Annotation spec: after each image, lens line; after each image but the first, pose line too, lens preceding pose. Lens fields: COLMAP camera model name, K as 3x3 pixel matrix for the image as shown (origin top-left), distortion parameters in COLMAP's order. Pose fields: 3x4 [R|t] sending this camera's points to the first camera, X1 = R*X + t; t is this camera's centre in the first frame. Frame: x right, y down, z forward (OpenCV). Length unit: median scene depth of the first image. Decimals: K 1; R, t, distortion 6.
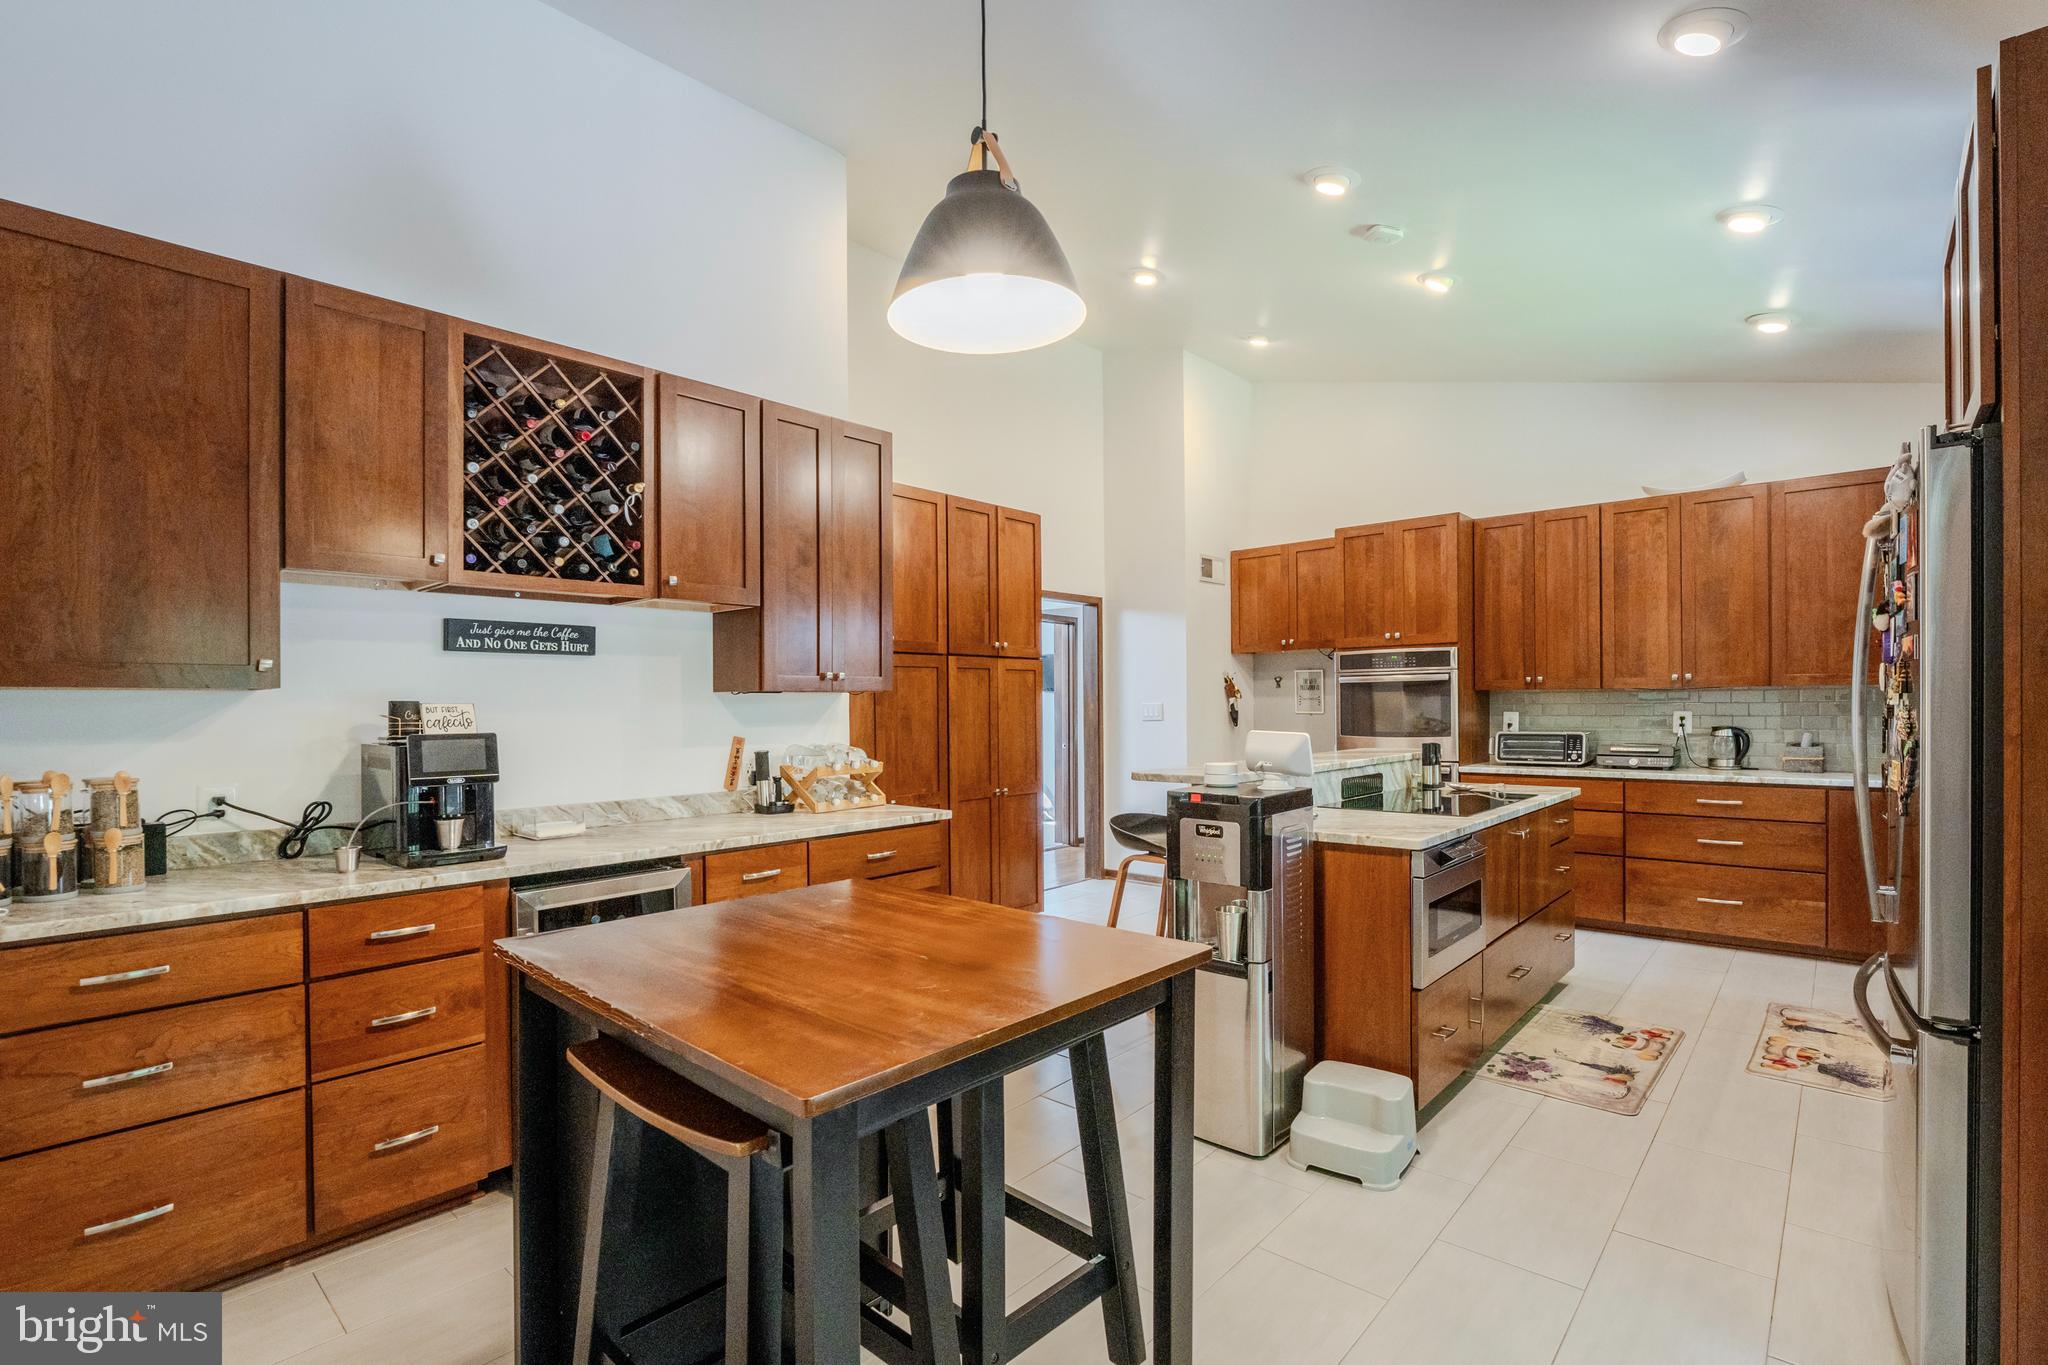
lens RADIAL K [[960.6, 0, 993.2], [0, 960.6, 716.4], [0, 0, 1]] dist [-0.002375, -0.010348]
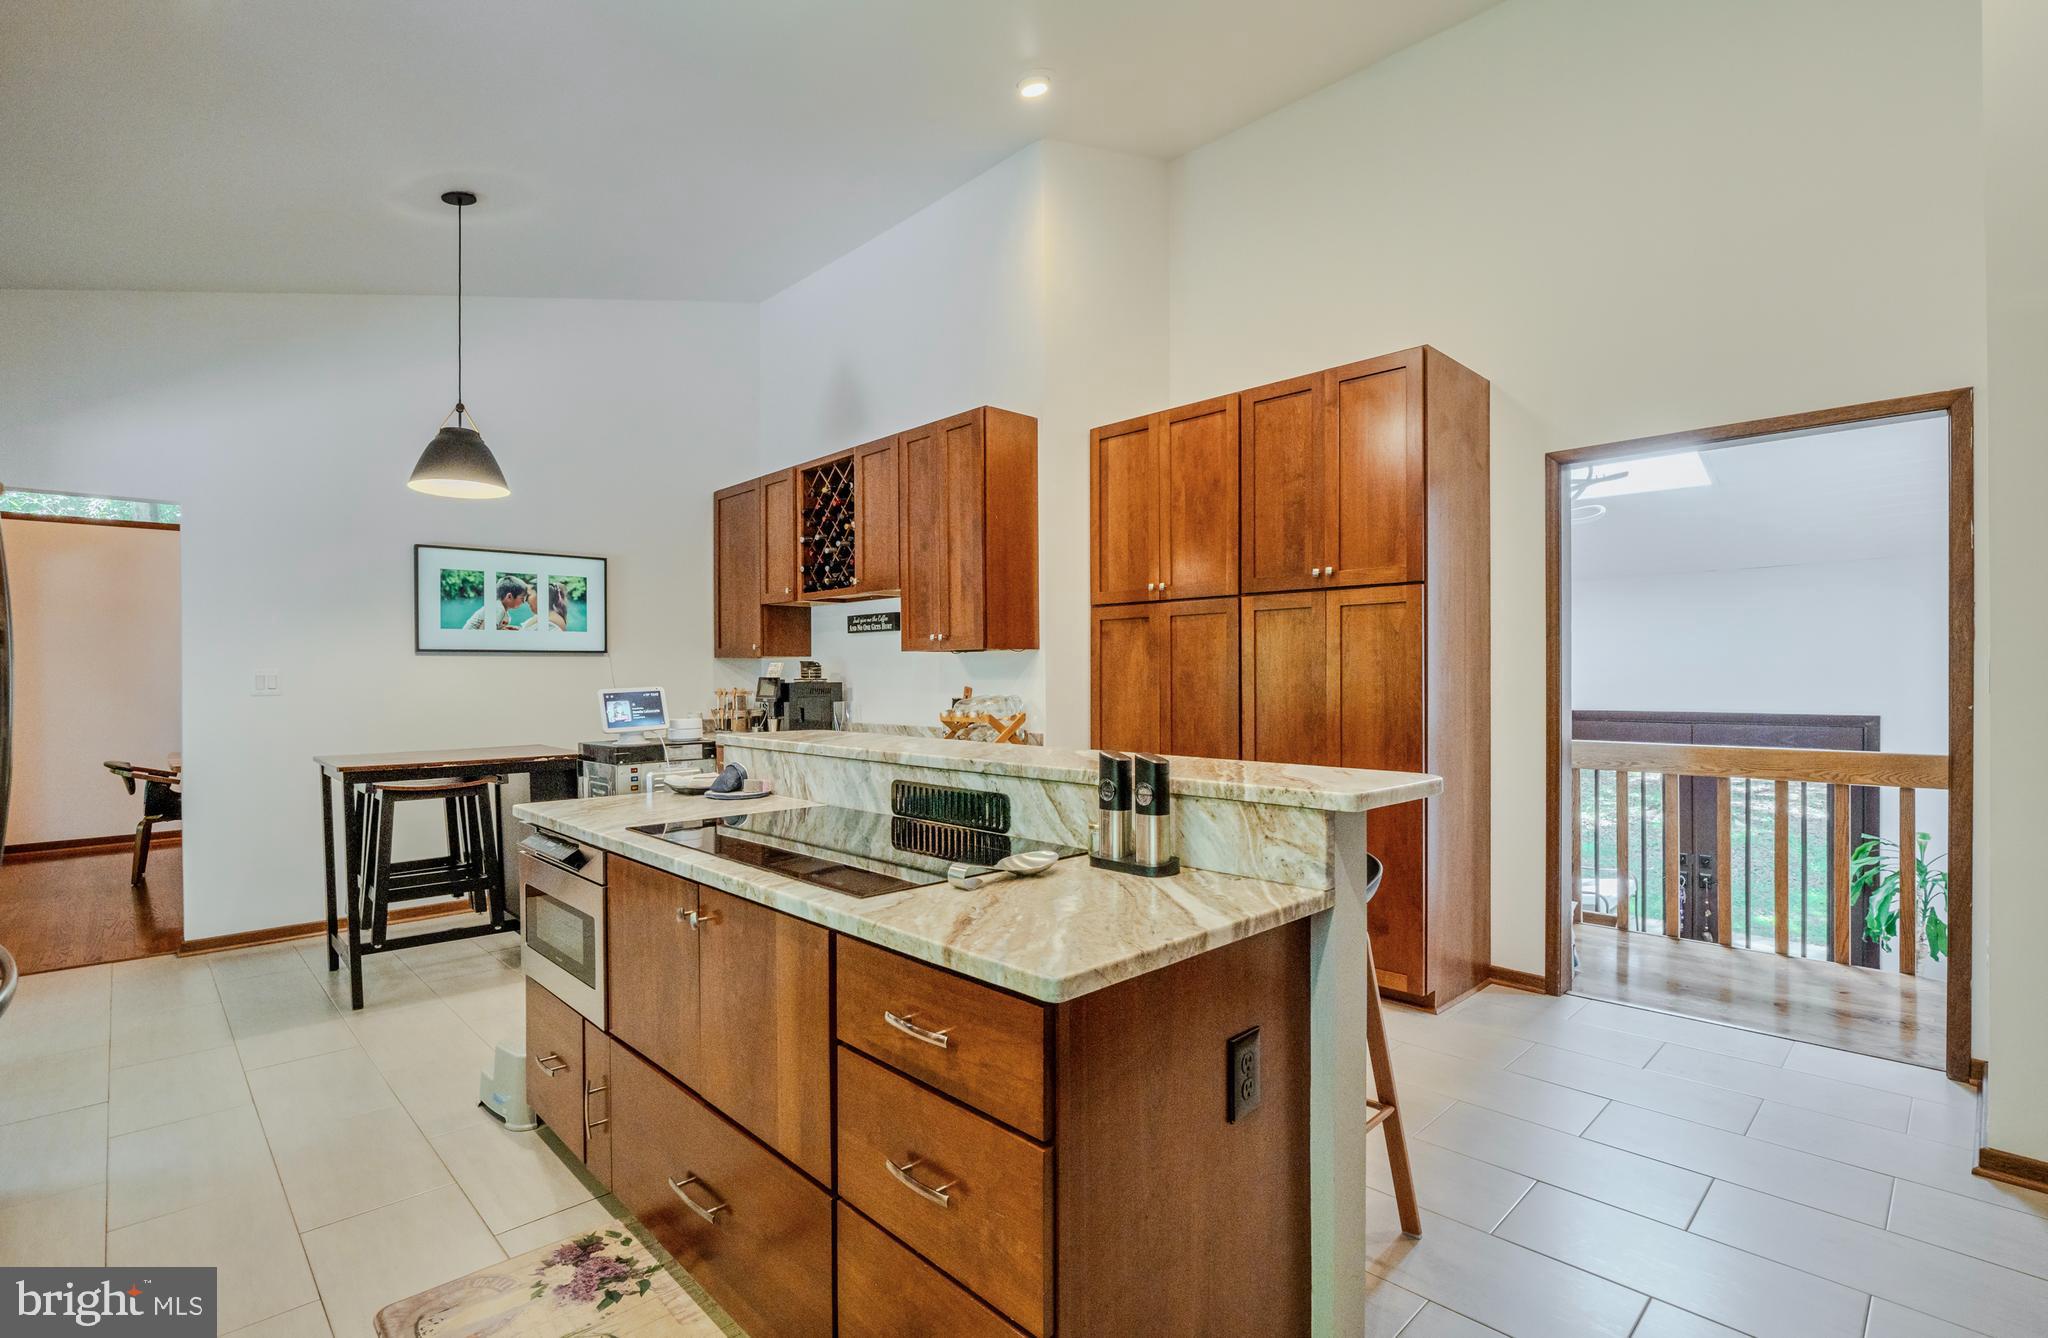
lens RADIAL K [[961.3, 0, 1024.0], [0, 961.3, 669.0], [0, 0, 1]] dist [-0.001847, -0.000063]
pose [[-0.068275, 0.006448, -0.997646, 0.729437], [-0.003995, 0.999969, 0.006737, -0.007793], [0.997659, 0.004446, -0.068248, 0.844070]]
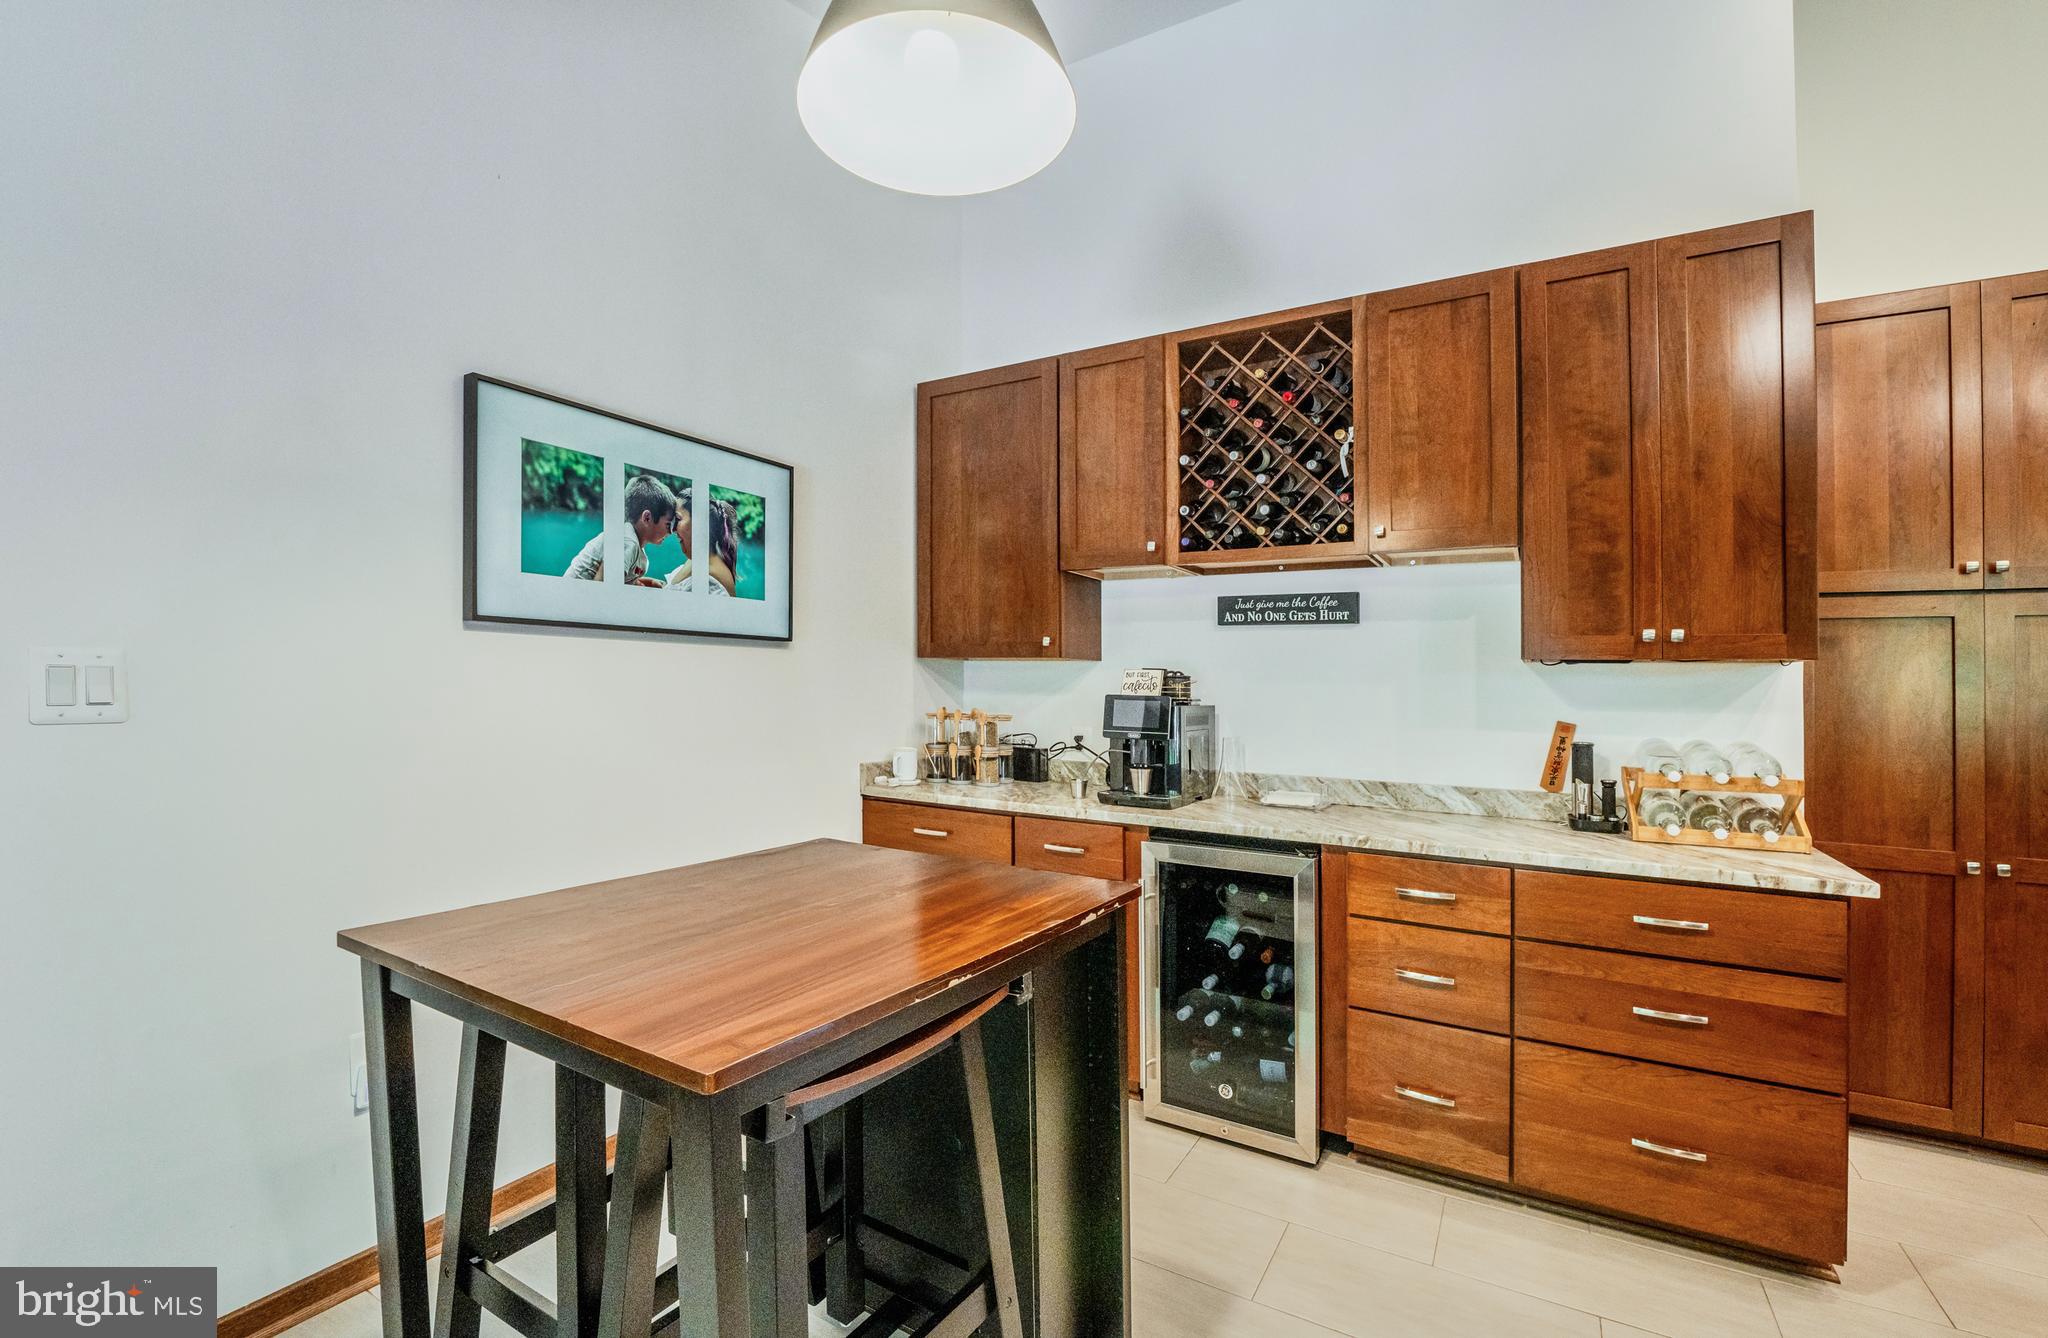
lens RADIAL K [[883.9, 0, 1035.0], [0, 883.9, 696.0], [0, 0, 1]] dist [-0.000726, -0.000010]
pose [[0.205622, 0.025141, -0.978309, 0.235386], [-0.032875, 0.999283, 0.018770, 0.001324], [0.978079, 0.028302, 0.206301, 0.330493]]
